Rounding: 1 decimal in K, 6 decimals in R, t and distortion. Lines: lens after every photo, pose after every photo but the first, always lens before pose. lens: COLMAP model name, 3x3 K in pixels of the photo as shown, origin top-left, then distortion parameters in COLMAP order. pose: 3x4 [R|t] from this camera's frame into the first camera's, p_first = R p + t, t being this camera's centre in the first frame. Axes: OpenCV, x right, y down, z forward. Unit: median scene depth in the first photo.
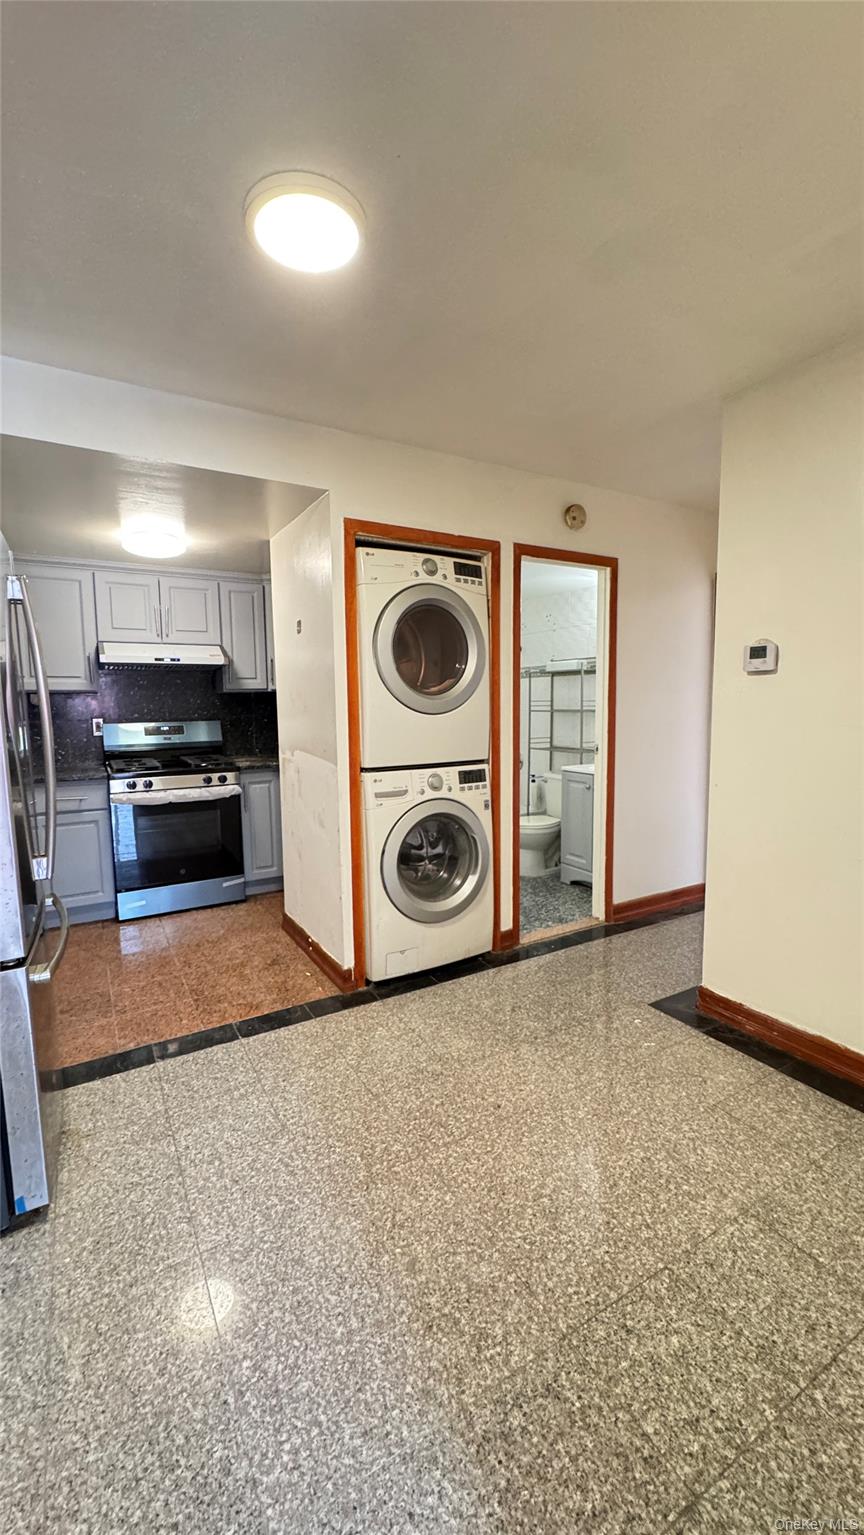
lens RADIAL K [[610.4, 0, 431.4], [0, 610.4, 763.7], [0, 0, 1]] dist [-0.008362, -0.000257]
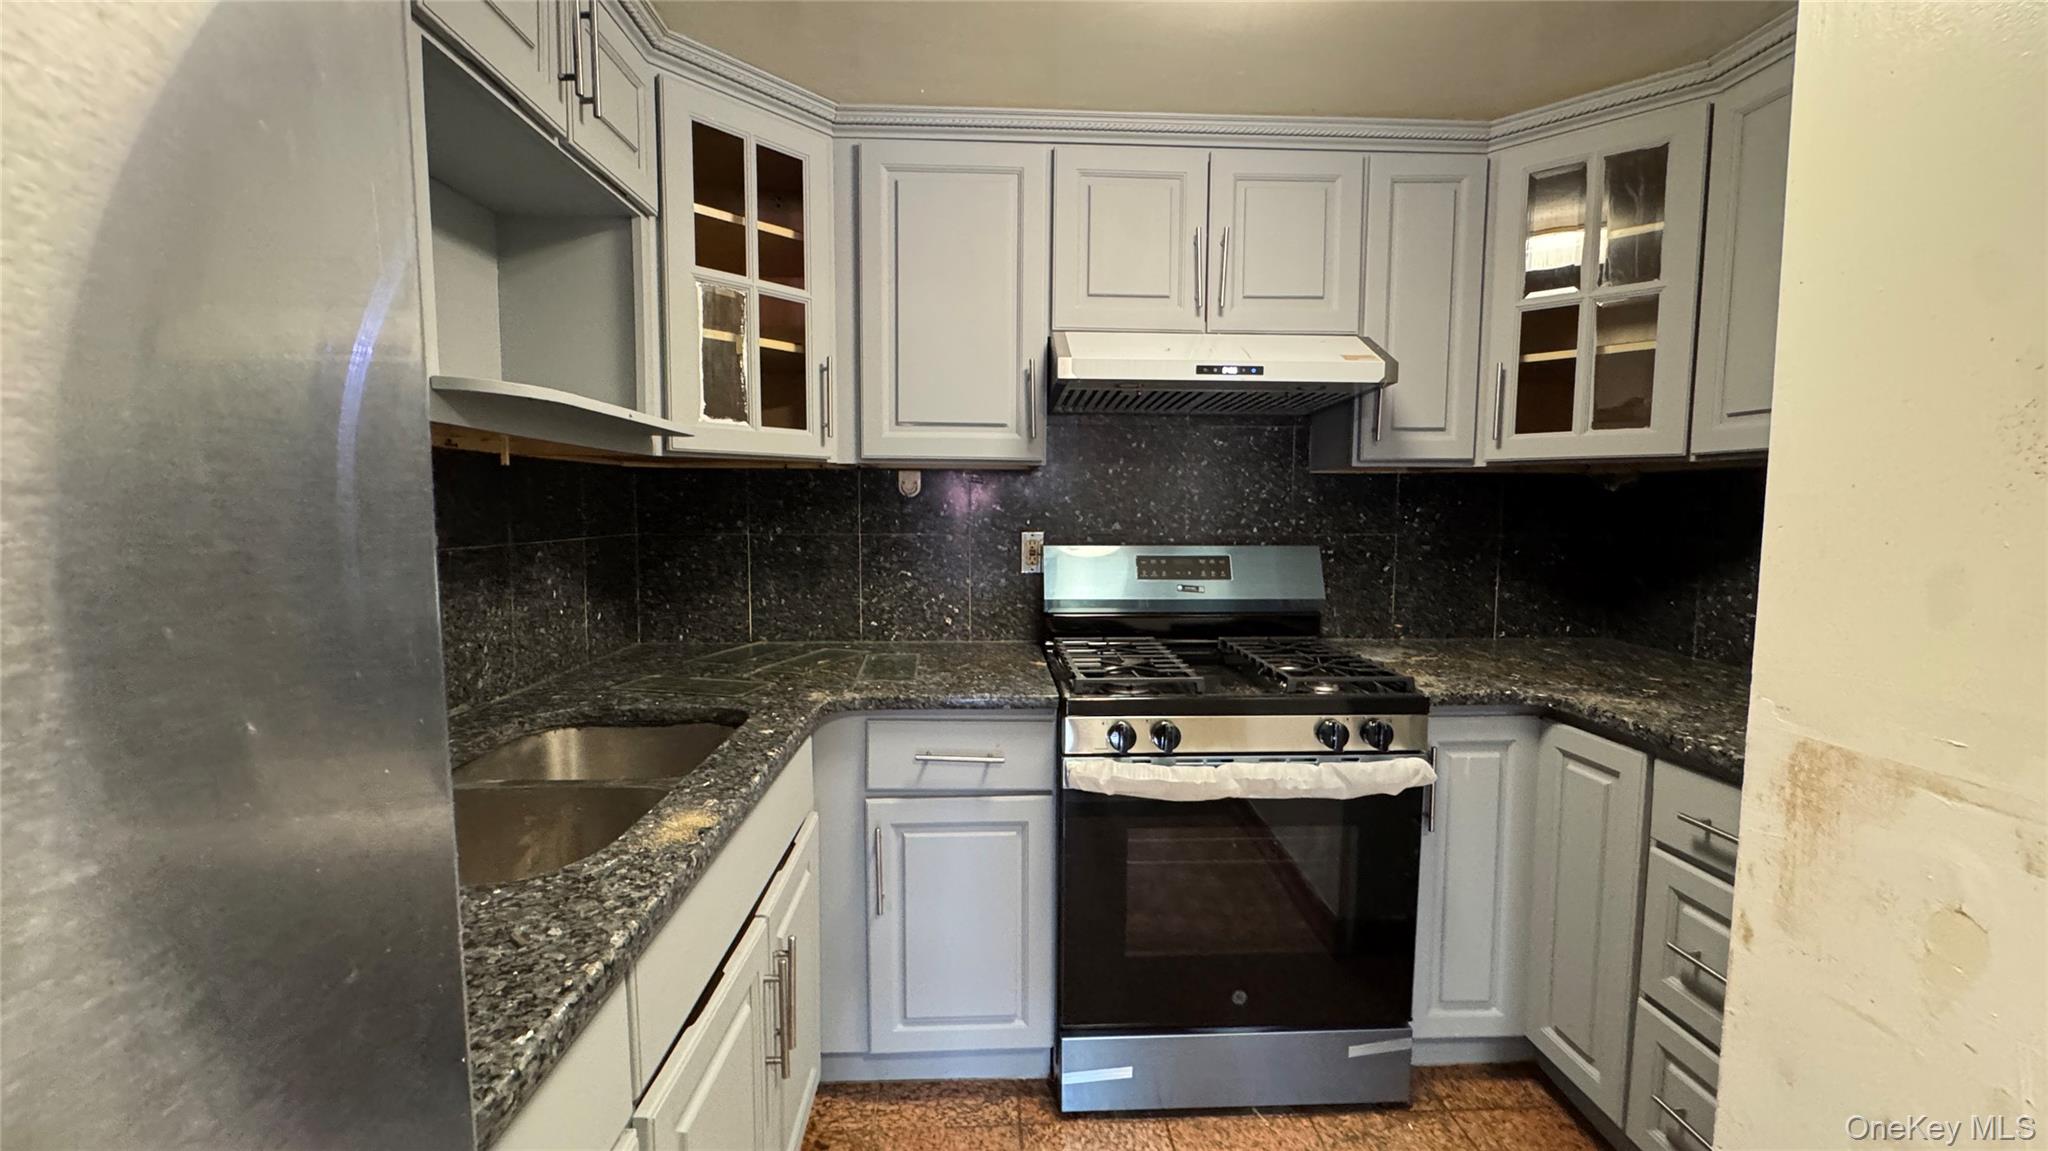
lens RADIAL K [[814.4, 0, 1024.9], [0, 814.4, 574.1], [0, 0, 1]] dist [-0.008362, -0.000257]
pose [[0.891960, 0.054340, -0.448837, -0.308272], [-0.062305, 0.998053, -0.002985, -0.044398], [0.447801, 0.030627, 0.893609, 0.512805]]
